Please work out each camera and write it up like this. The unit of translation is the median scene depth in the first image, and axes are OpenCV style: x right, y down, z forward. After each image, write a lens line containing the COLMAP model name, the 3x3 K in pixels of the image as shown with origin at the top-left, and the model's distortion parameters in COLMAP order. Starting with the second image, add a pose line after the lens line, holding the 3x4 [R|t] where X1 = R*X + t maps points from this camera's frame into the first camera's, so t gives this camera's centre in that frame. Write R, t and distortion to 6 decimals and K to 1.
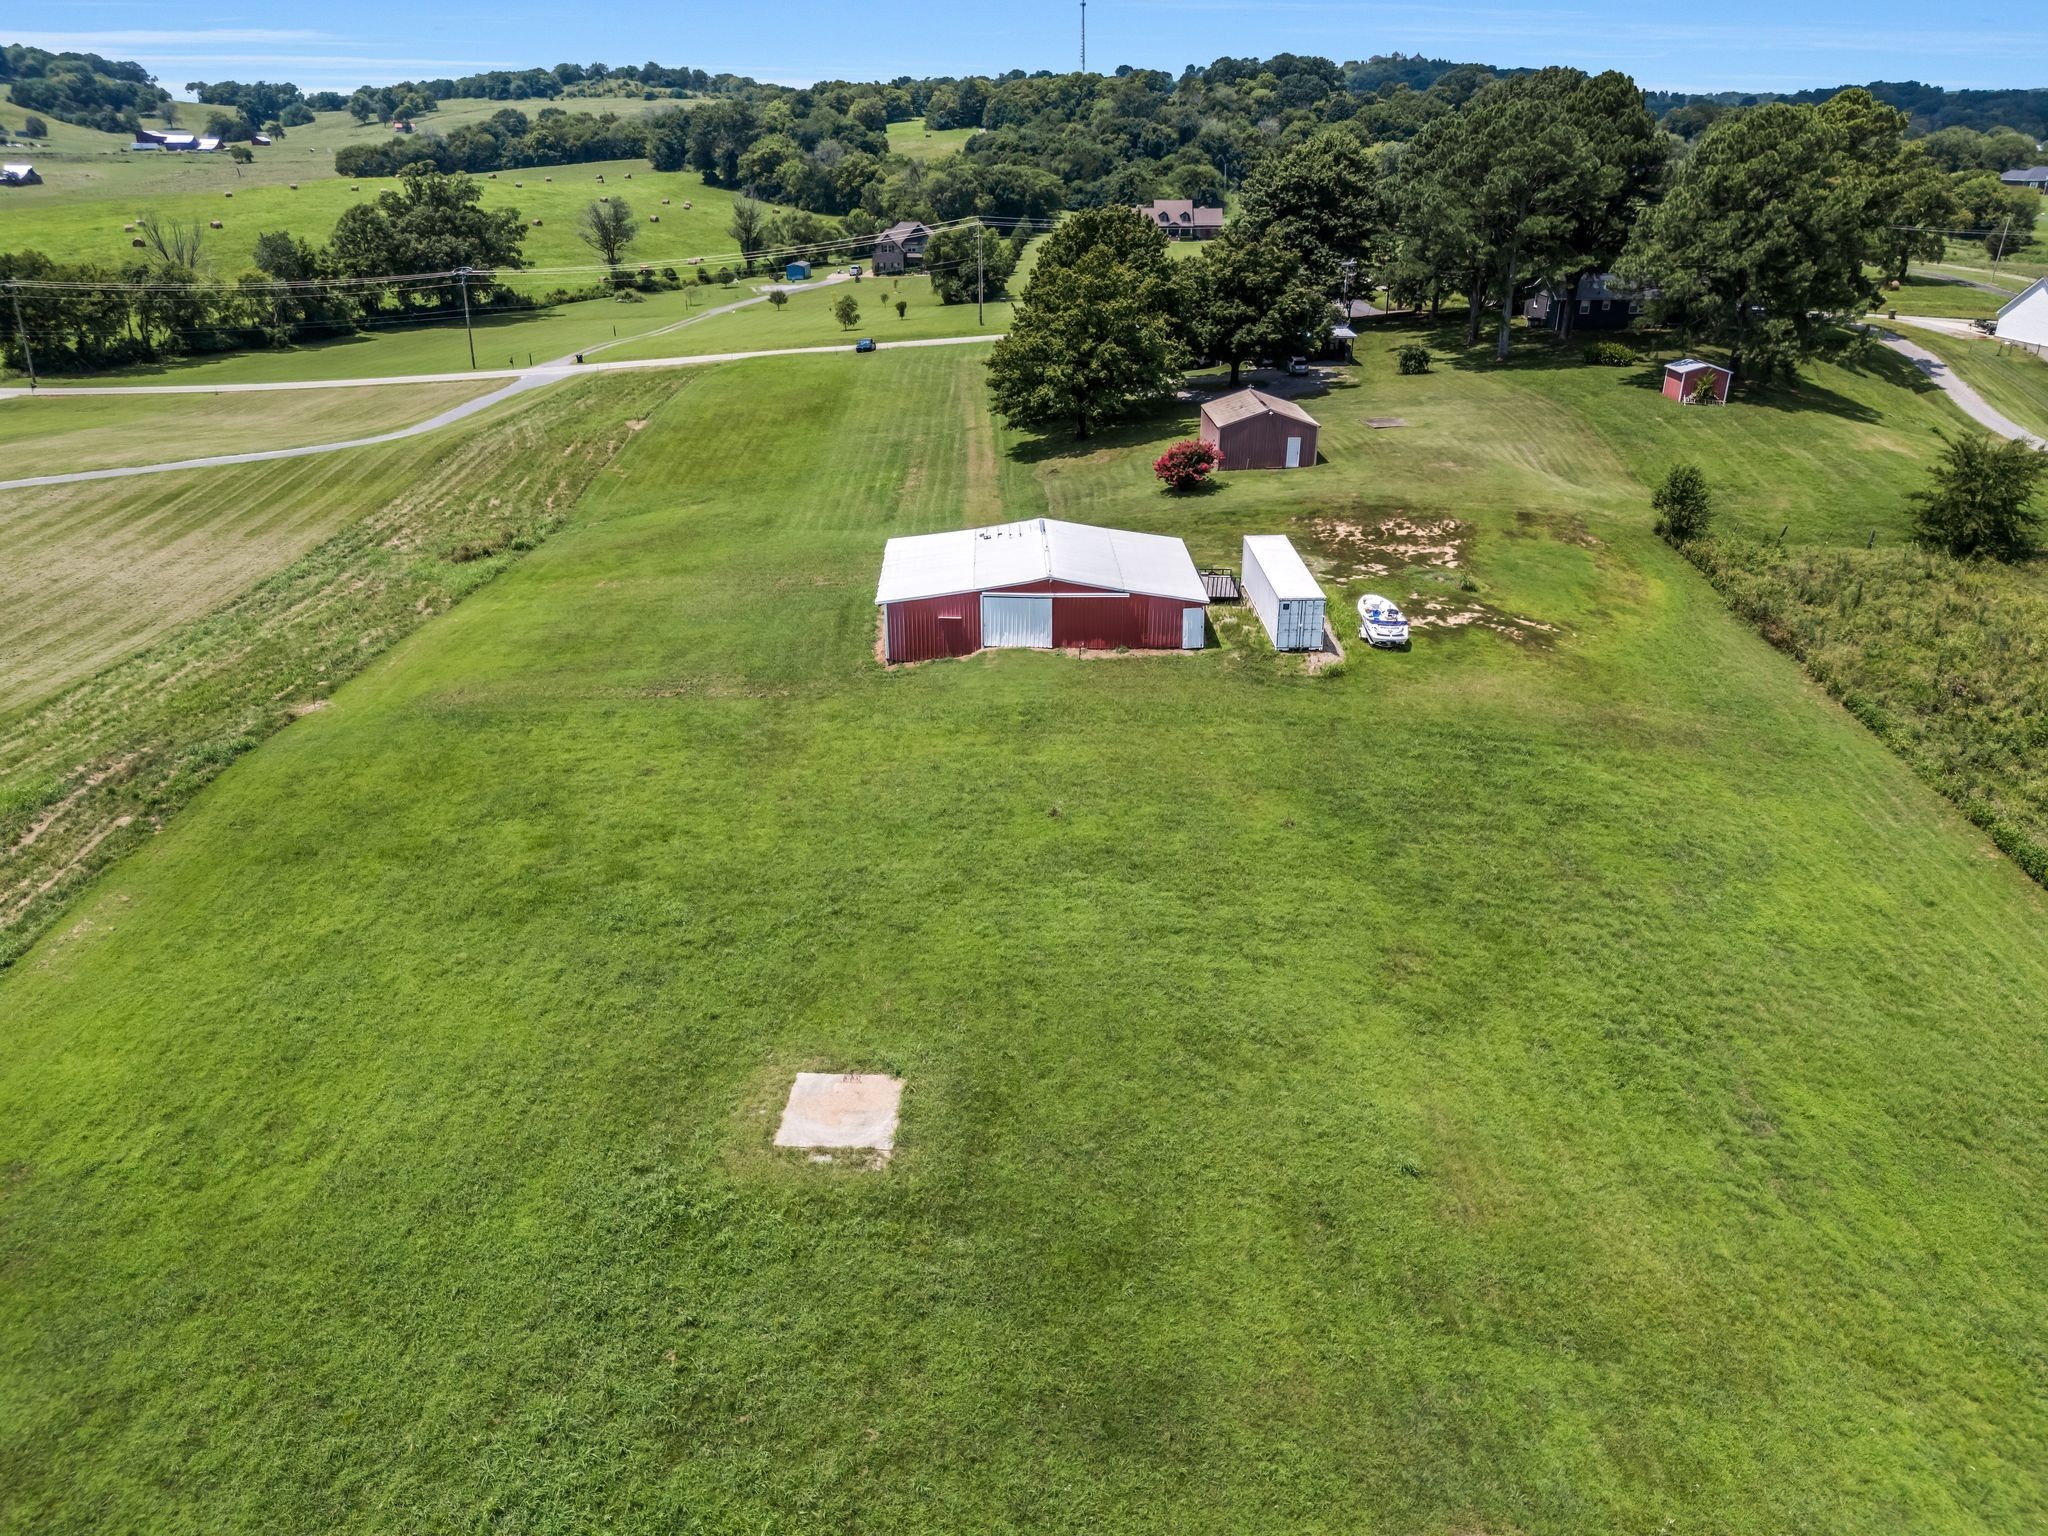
lens RADIAL K [[1512.4, 0, 1021.7], [0, 1512.4, 762.1], [0, 0, 1]] dist [0.067220, -0.067191]
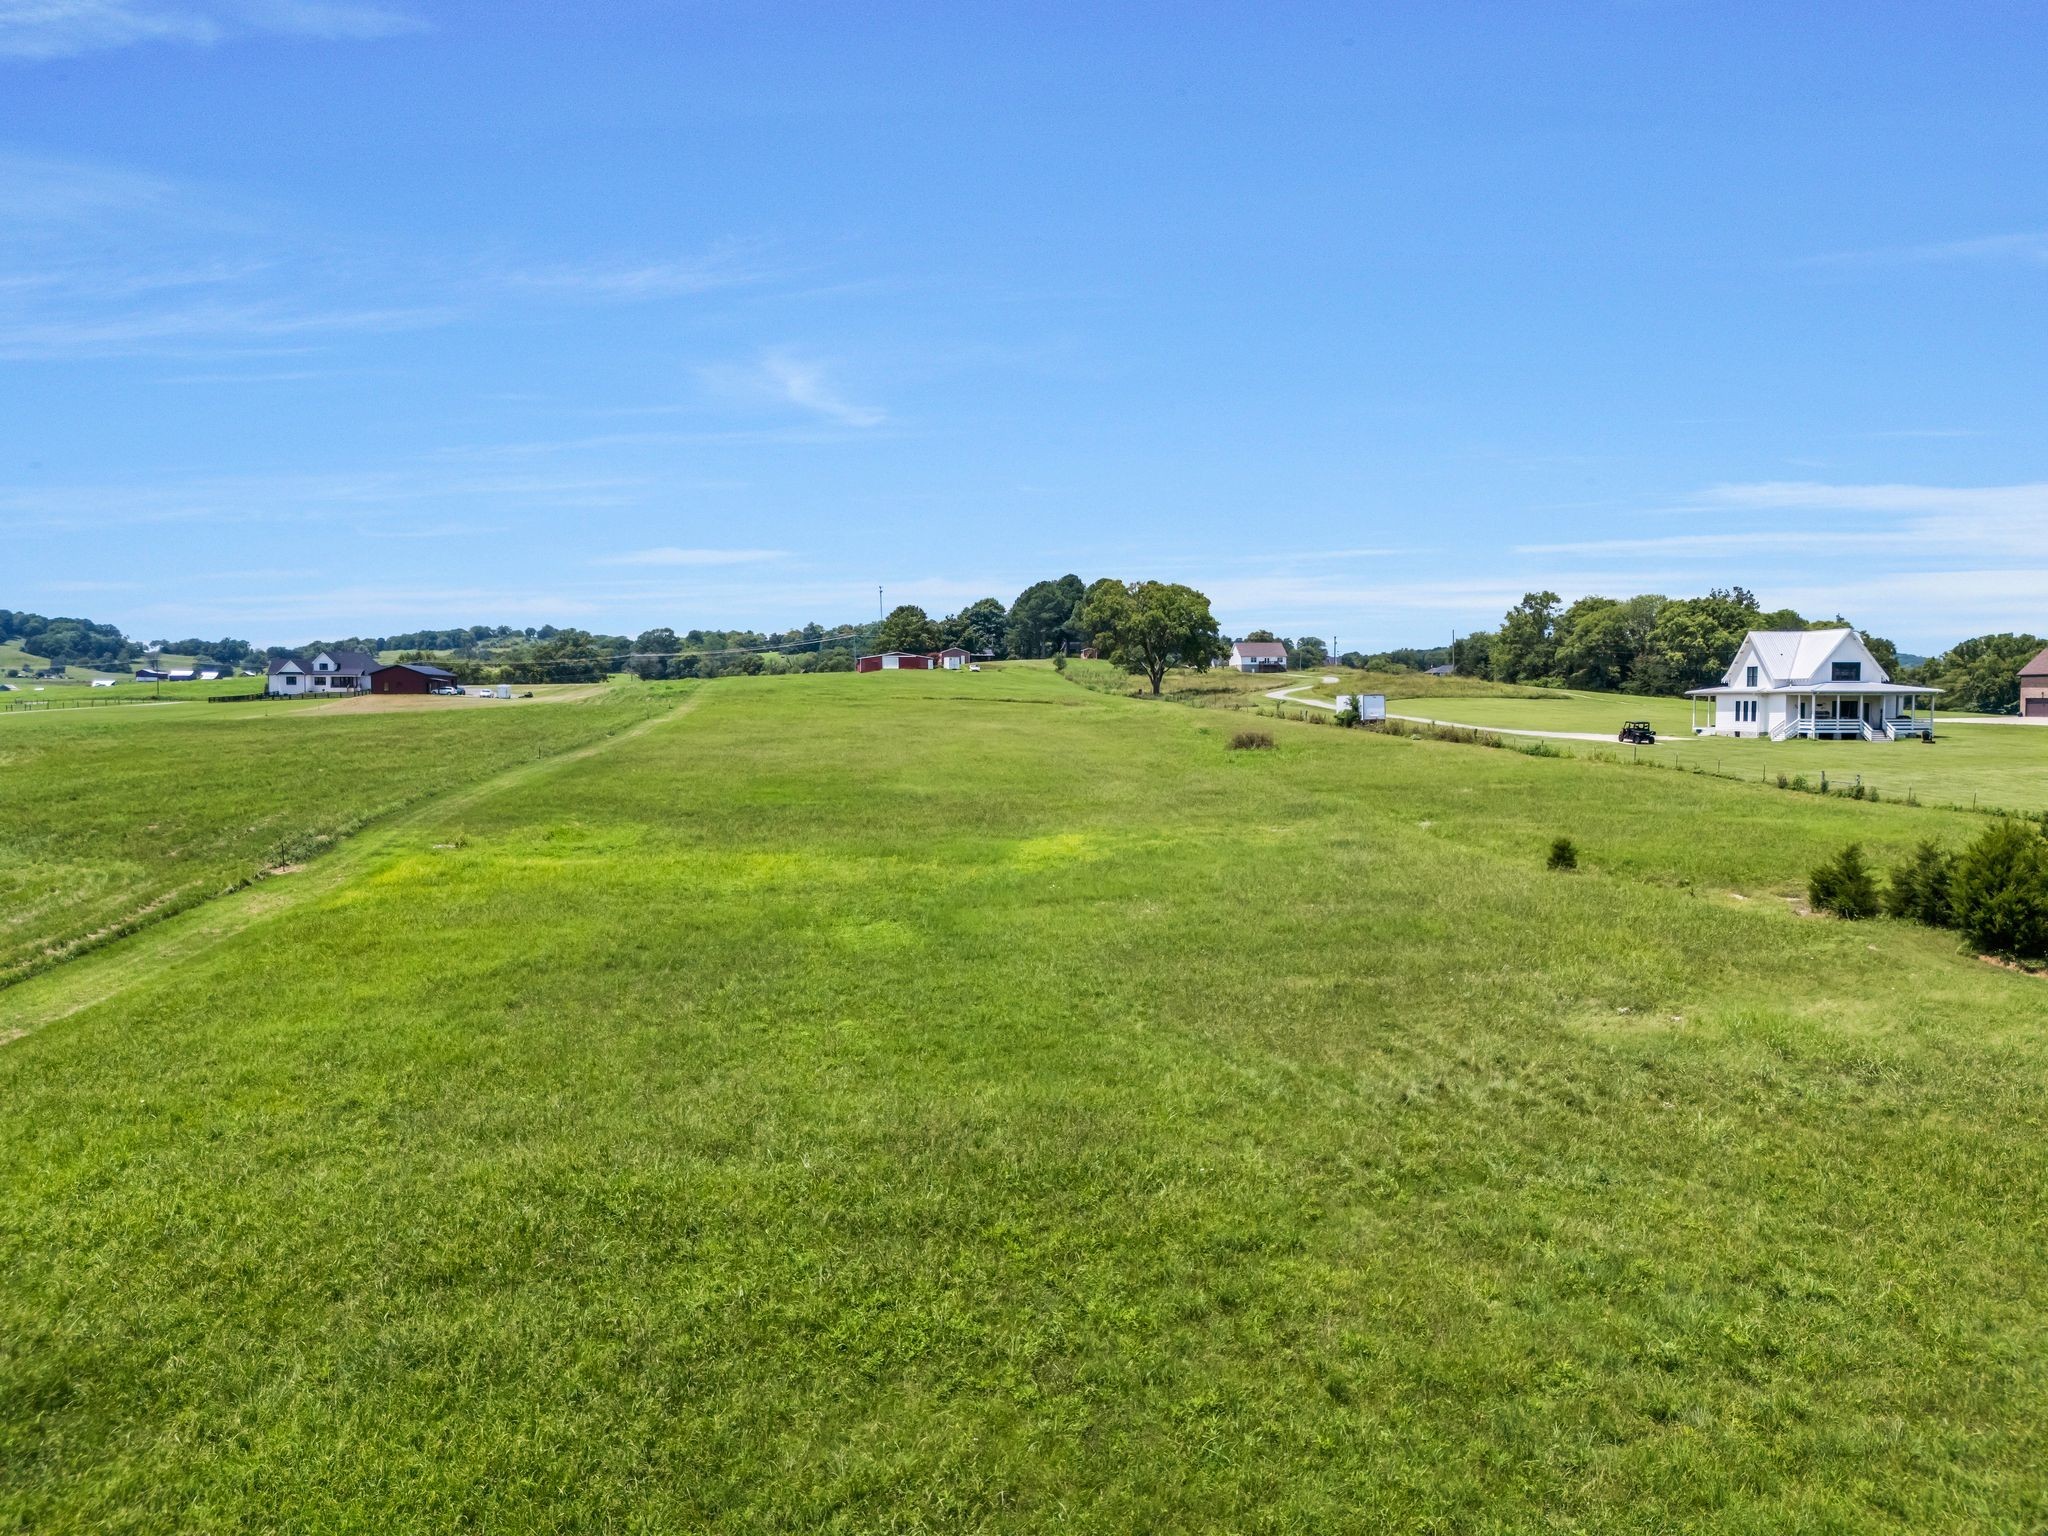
lens RADIAL K [[1512.4, 0, 1021.7], [0, 1512.4, 762.1], [0, 0, 1]] dist [0.067220, -0.067191]
pose [[0.991383, -0.006884, 0.130812, -0.062153], [0.051881, 0.937590, -0.343850, 0.526415], [-0.120282, 0.347674, 0.929868, -0.936990]]
